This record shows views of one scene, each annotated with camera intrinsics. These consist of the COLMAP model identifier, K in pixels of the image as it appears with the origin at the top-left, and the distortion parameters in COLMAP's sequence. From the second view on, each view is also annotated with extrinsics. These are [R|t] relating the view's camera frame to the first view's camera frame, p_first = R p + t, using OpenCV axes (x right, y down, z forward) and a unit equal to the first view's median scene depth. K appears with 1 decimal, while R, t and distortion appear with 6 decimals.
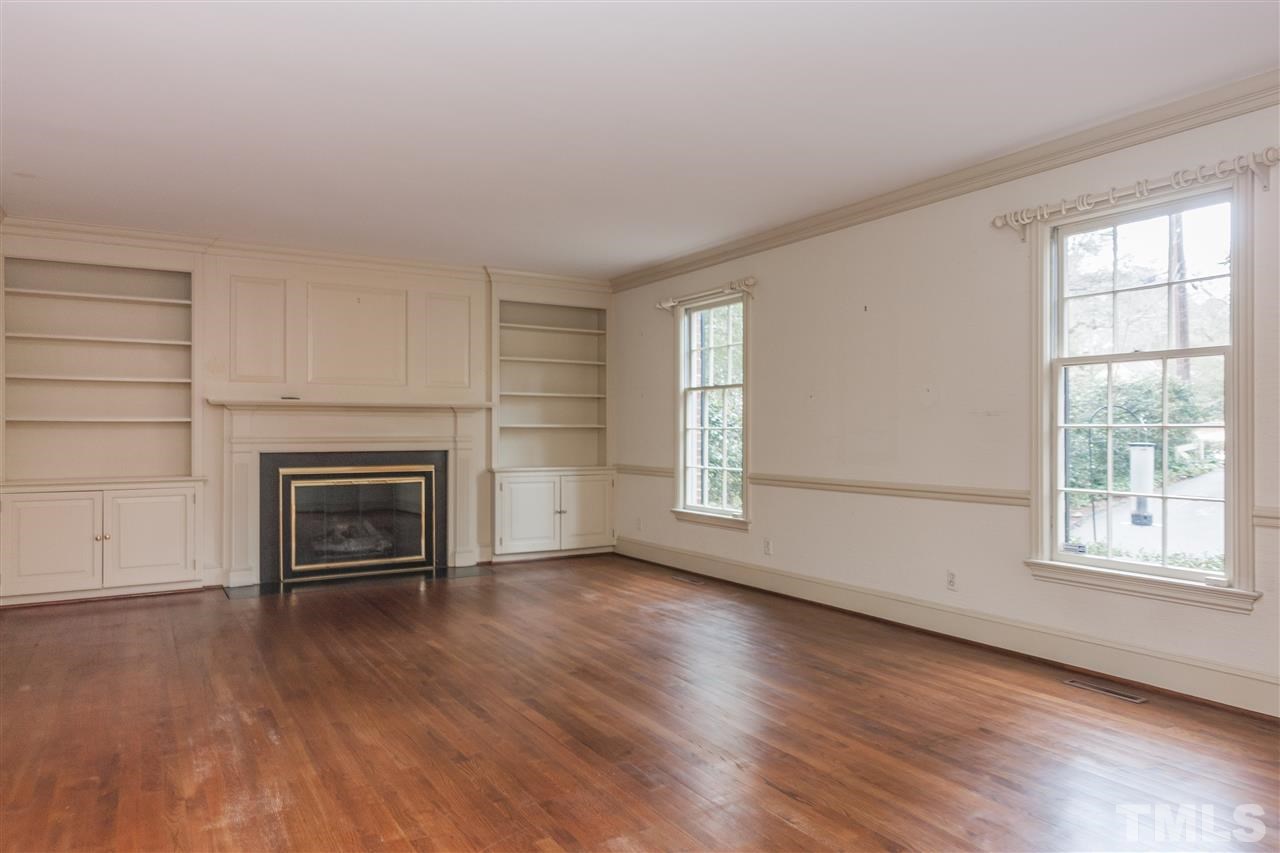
lens RADIAL K [[795.1, 0, 631.7], [0, 795.1, 432.6], [0, 0, 1]] dist [0.005026, 0.001789]
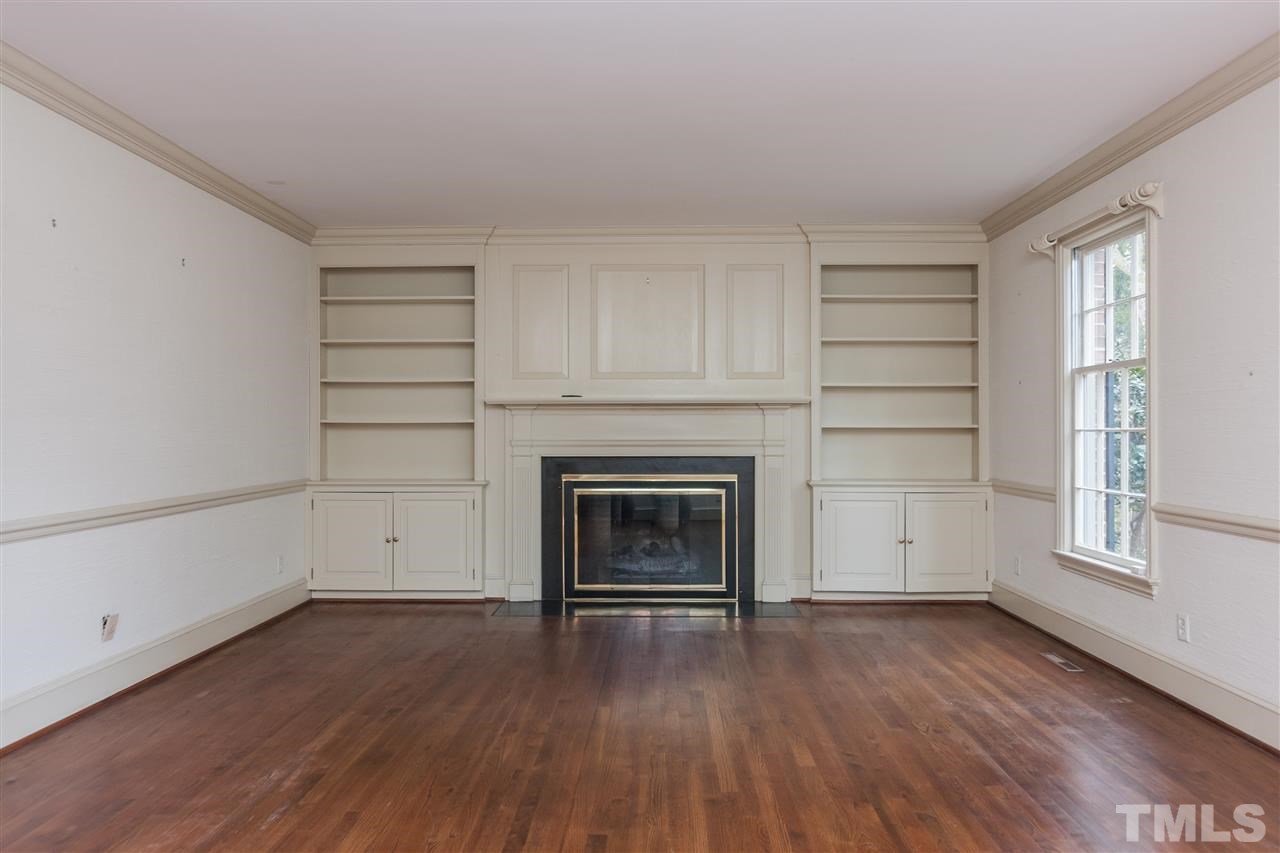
lens RADIAL K [[877.7, 0, 635.9], [0, 877.7, 423.2], [0, 0, 1]] dist [-0.007489, -0.000545]
pose [[0.851992, -0.004053, -0.523540, 0.139027], [-0.001214, 0.999952, -0.009716, -0.002919], [0.523554, 0.008913, 0.851946, 0.186353]]
